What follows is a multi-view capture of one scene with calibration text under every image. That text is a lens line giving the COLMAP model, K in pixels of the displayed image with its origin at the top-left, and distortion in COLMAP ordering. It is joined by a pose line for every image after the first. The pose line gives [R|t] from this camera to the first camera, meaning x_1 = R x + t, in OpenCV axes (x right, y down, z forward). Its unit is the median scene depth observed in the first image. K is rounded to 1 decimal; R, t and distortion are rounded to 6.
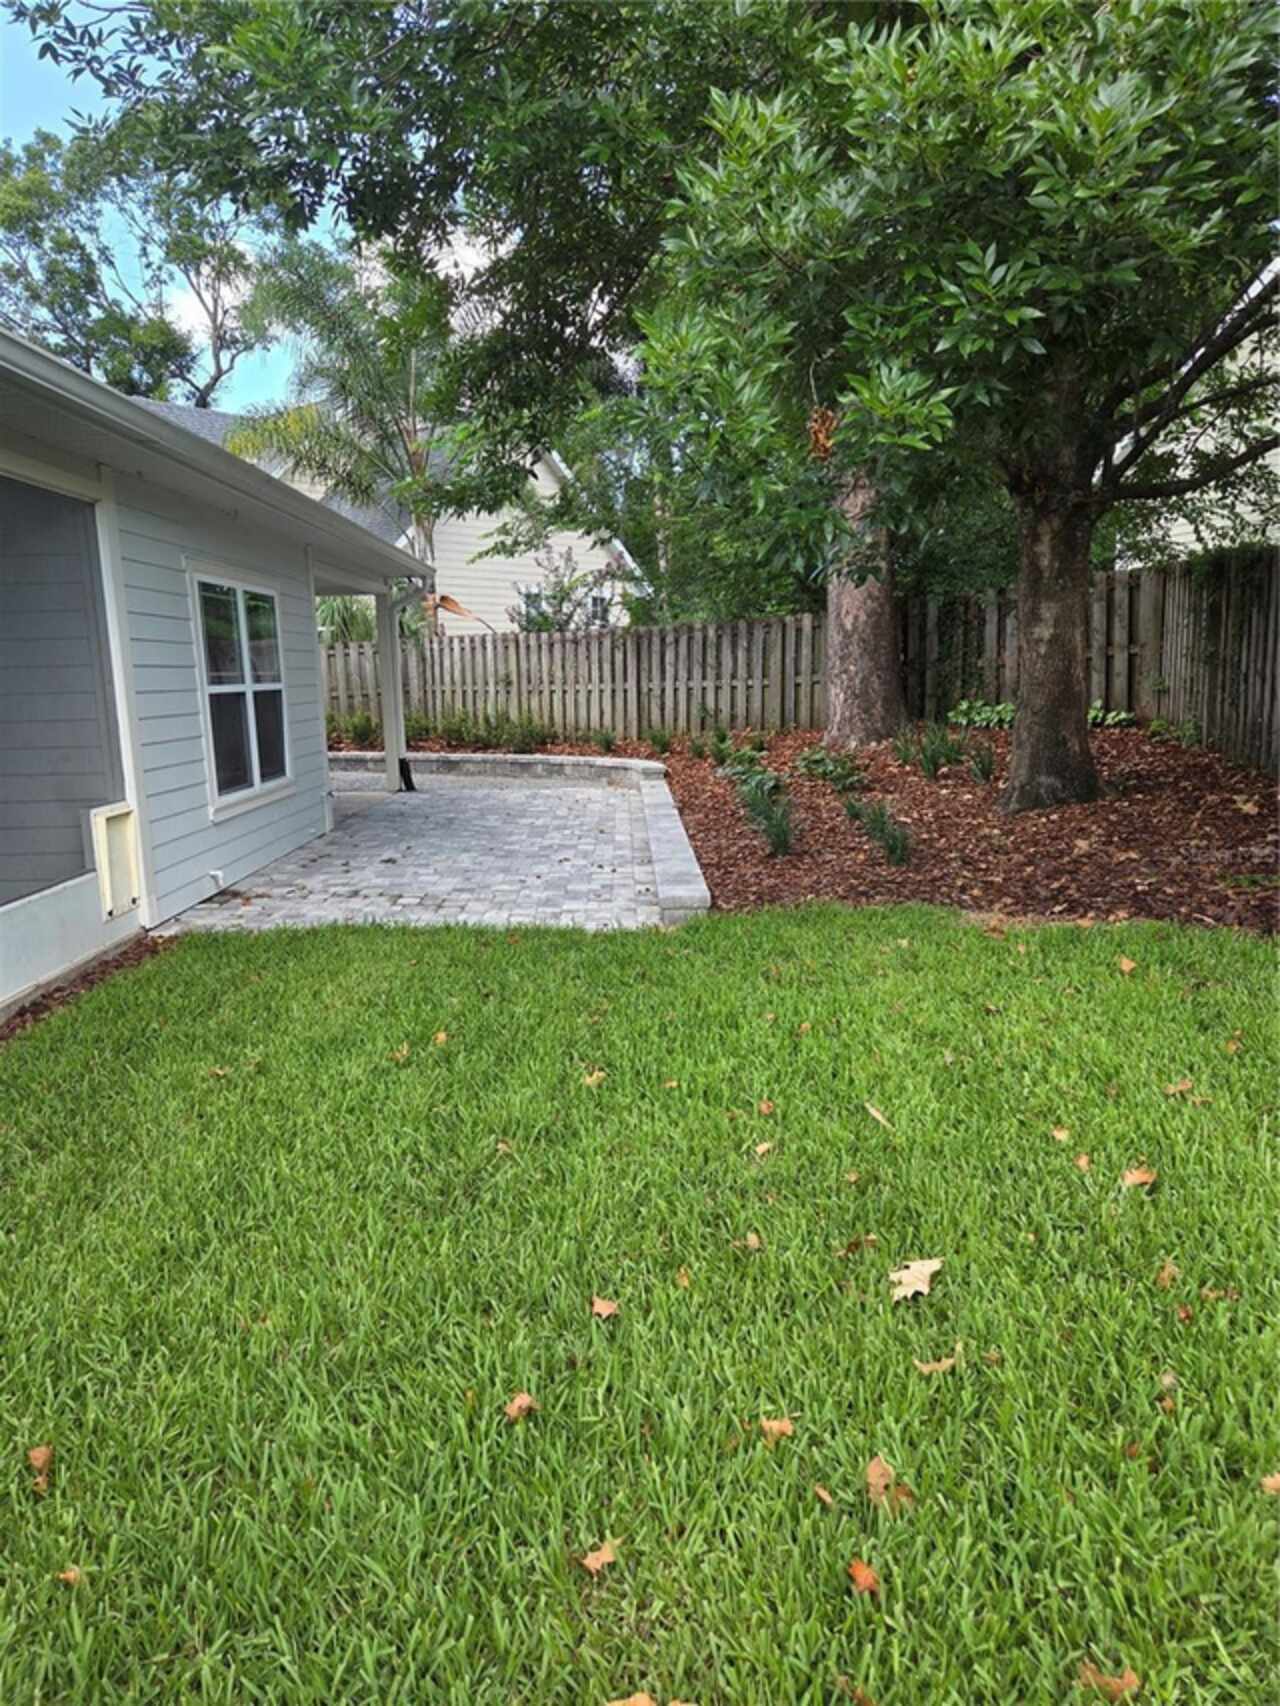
lens RADIAL K [[1141.7, 0, 629.4], [0, 1141.7, 843.6], [0, 0, 1]] dist [0.092394, -0.094586]
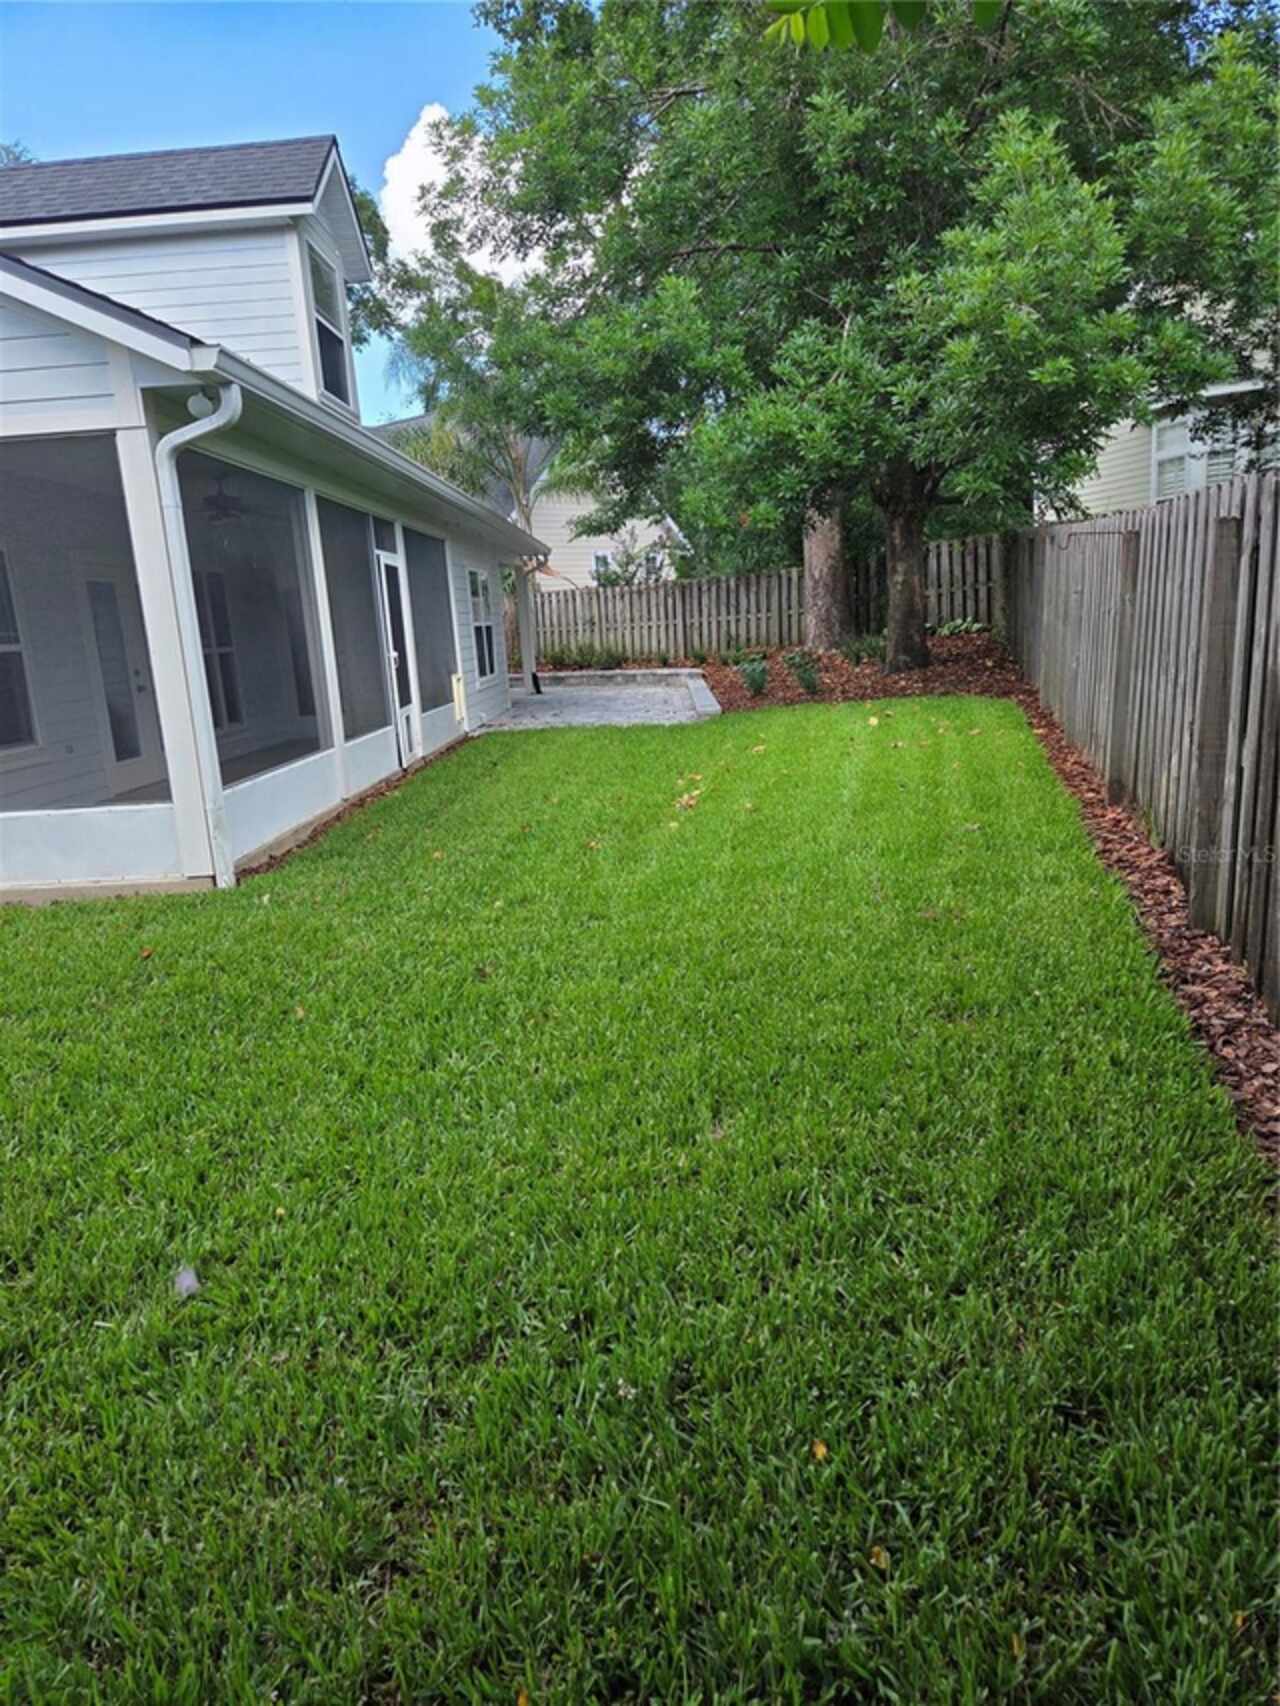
lens RADIAL K [[1141.7, 0, 629.4], [0, 1141.7, 843.6], [0, 0, 1]] dist [0.092394, -0.094586]
pose [[0.998678, -0.028146, -0.043012, -0.006912], [0.029979, 0.998643, 0.042584, 0.082968], [0.041755, -0.043817, 0.998167, -0.486276]]
